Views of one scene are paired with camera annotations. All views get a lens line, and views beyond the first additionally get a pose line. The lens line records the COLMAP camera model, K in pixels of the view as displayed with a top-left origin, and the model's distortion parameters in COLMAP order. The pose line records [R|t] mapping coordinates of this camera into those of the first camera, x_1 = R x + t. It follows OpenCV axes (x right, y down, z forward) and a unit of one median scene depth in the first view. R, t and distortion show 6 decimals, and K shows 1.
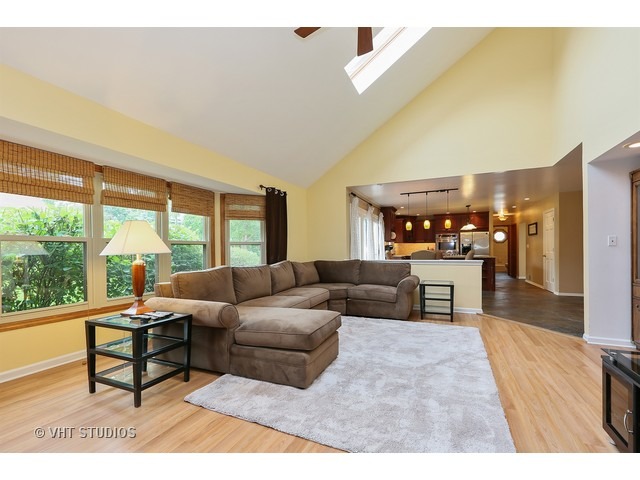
lens RADIAL K [[285.6, 0, 322.4], [0, 285.6, 246.8], [0, 0, 1]] dist [0.003029, 0.001850]
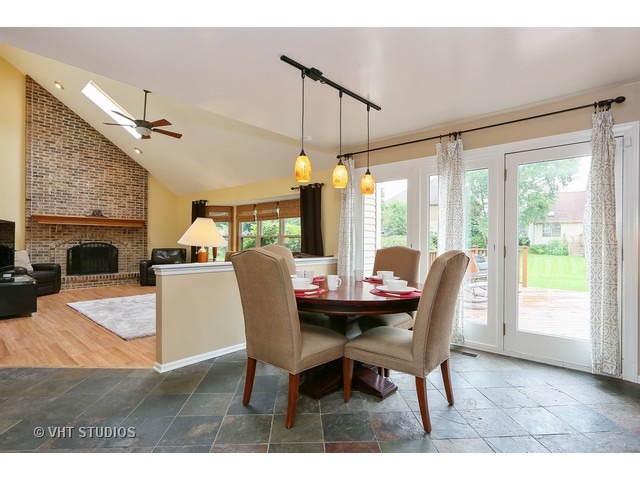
lens RADIAL K [[329.6, 0, 316.5], [0, 329.6, 238.9], [0, 0, 1]] dist [0.002238, -0.000363]
pose [[-0.303364, -0.002696, -0.952871, 1.446543], [0.001190, 0.999994, -0.003208, 0.004928], [0.952874, -0.002107, -0.303359, 2.040852]]
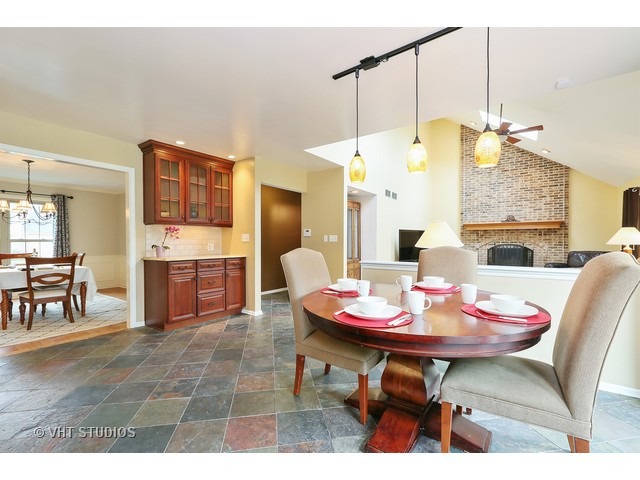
lens RADIAL K [[285.6, 0, 318.4], [0, 285.6, 245.0], [0, 0, 1]] dist [0.003029, 0.001850]
pose [[-0.982052, 0.004237, 0.188563, 0.782961], [0.005362, 0.999971, 0.005456, 0.006905], [-0.188534, 0.006369, -0.982046, 2.393787]]
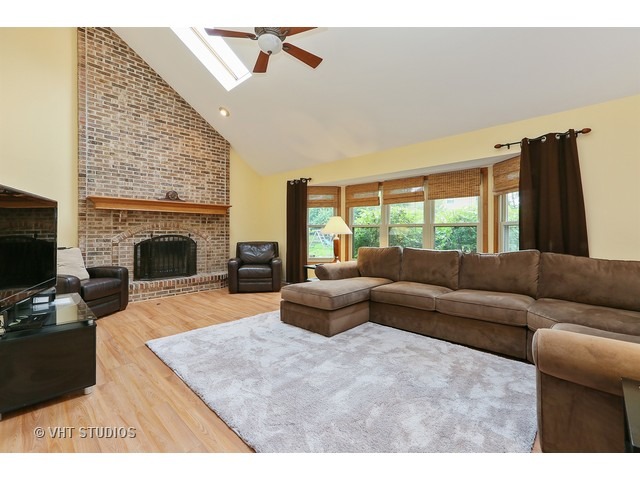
lens RADIAL K [[285.6, 0, 314.2], [0, 285.6, 229.7], [0, 0, 1]] dist [0.003029, 0.001850]
pose [[-0.346405, -0.001026, -0.938085, 0.854197], [0.005865, 0.999977, -0.003259, 0.002713], [0.938067, -0.006631, -0.346391, 1.088778]]
